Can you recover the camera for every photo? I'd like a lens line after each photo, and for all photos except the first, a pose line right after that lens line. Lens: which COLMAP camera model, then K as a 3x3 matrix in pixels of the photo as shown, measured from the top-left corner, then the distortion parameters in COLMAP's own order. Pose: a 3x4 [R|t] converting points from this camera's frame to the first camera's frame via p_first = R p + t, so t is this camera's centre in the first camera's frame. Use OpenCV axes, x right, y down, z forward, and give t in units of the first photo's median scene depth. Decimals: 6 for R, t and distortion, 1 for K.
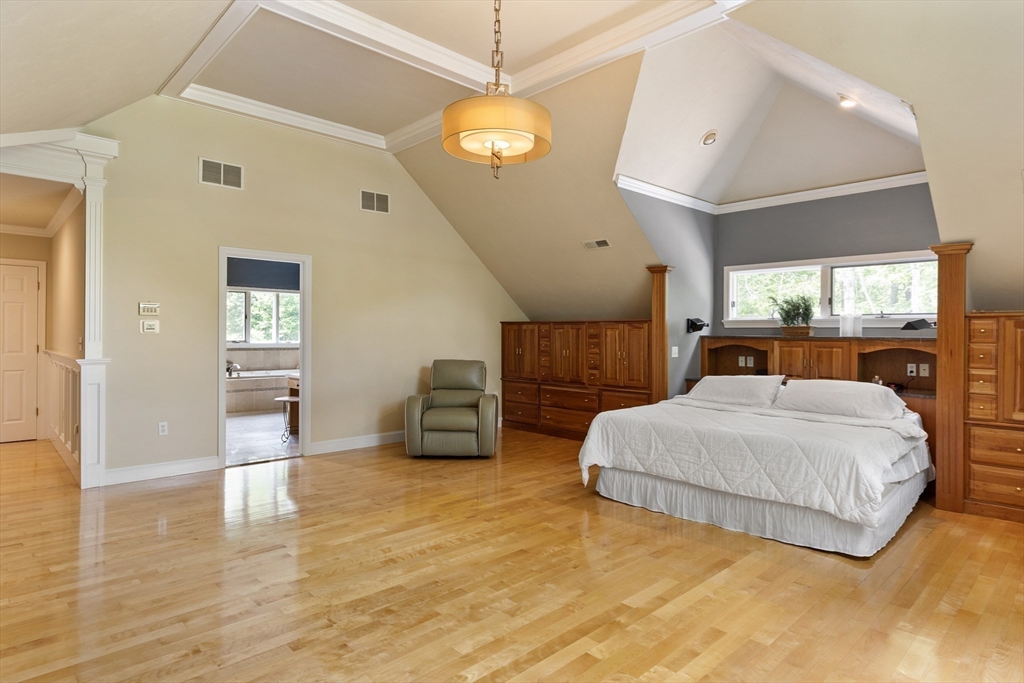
lens RADIAL K [[565.3, 0, 511.7], [0, 565.3, 337.8], [0, 0, 1]] dist [-0.002925, -0.000646]
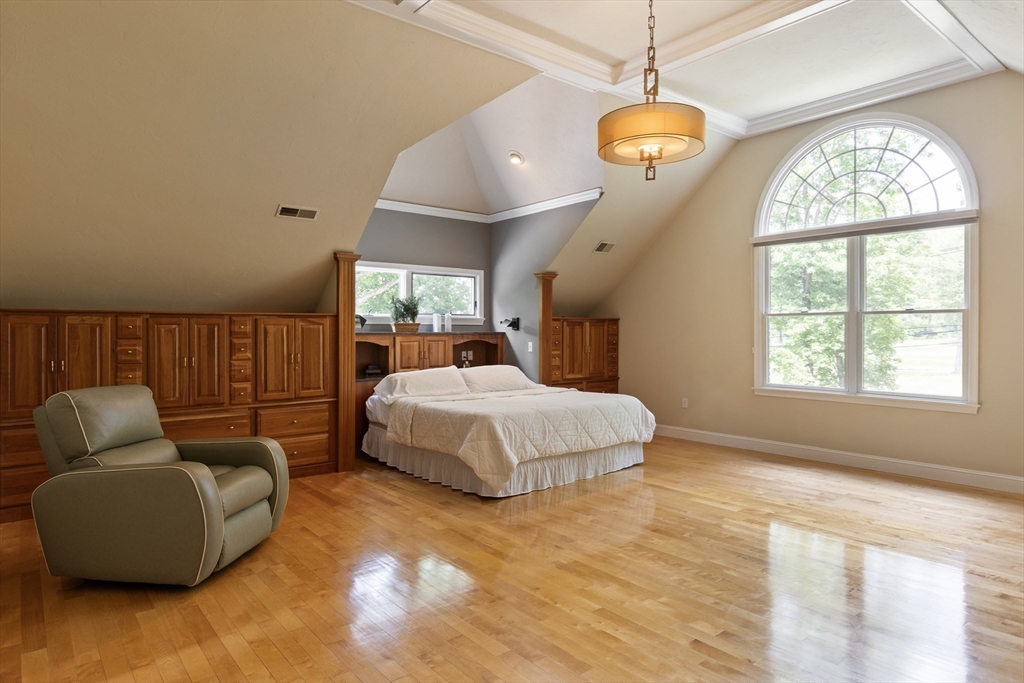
lens RADIAL K [[622.2, 0, 513.8], [0, 622.2, 332.5], [0, 0, 1]] dist [-0.006855, 0.000515]
pose [[0.075474, -0.009498, 0.997103, -0.716161], [0.011367, 0.999898, 0.008664, -0.010294], [-0.997083, 0.010680, 0.075574, 0.708844]]
